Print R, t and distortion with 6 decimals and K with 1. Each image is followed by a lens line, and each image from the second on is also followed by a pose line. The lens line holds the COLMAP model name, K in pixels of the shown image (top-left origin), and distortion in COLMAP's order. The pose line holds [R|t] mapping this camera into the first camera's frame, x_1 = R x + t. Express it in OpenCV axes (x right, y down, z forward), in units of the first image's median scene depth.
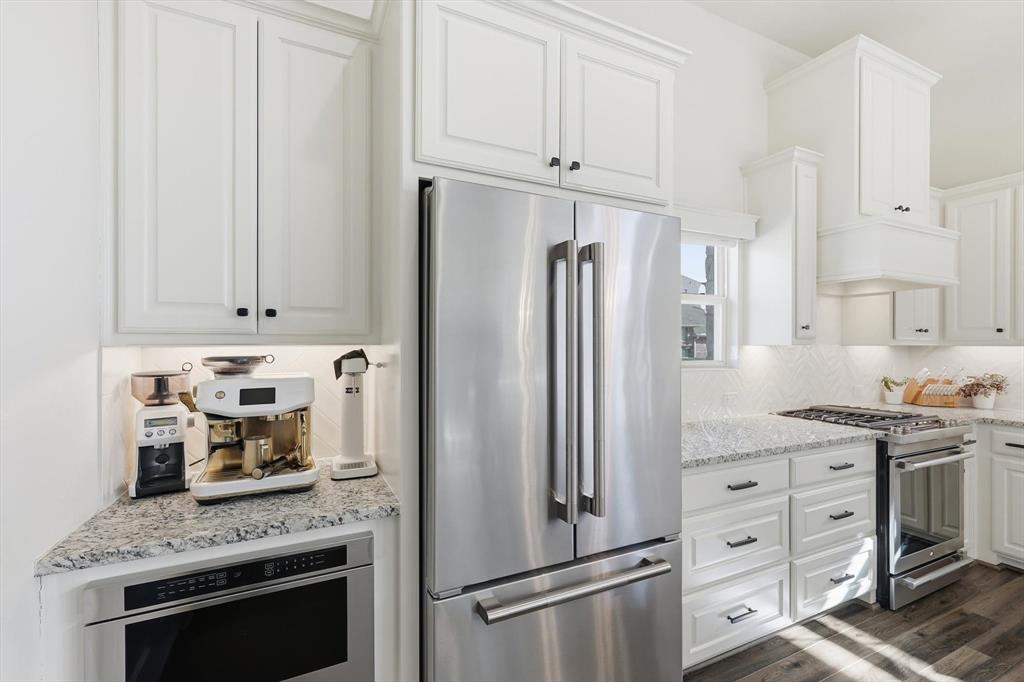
lens RADIAL K [[451.1, 0, 517.9], [0, 451.1, 344.1], [0, 0, 1]] dist [0.007936, -0.000393]
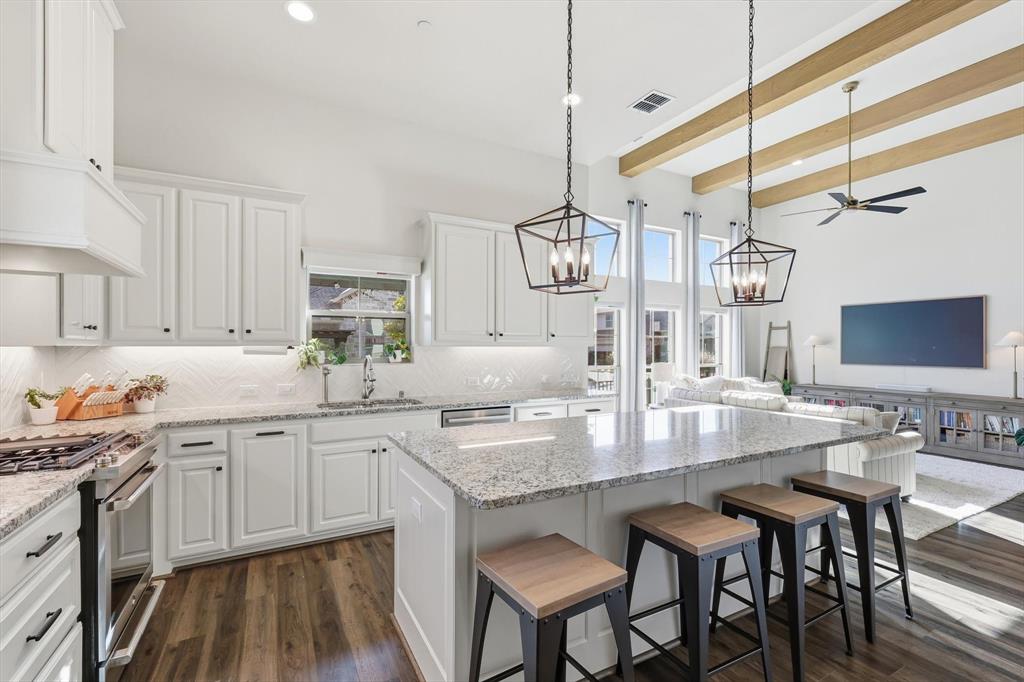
lens RADIAL K [[451.1, 0, 512.3], [0, 451.1, 346.0], [0, 0, 1]] dist [0.007936, -0.000393]
pose [[-0.041595, -0.003555, 0.999128, 0.054339], [-0.002737, 0.999990, 0.003444, -0.001747], [-0.999131, -0.002592, -0.041604, 0.284888]]
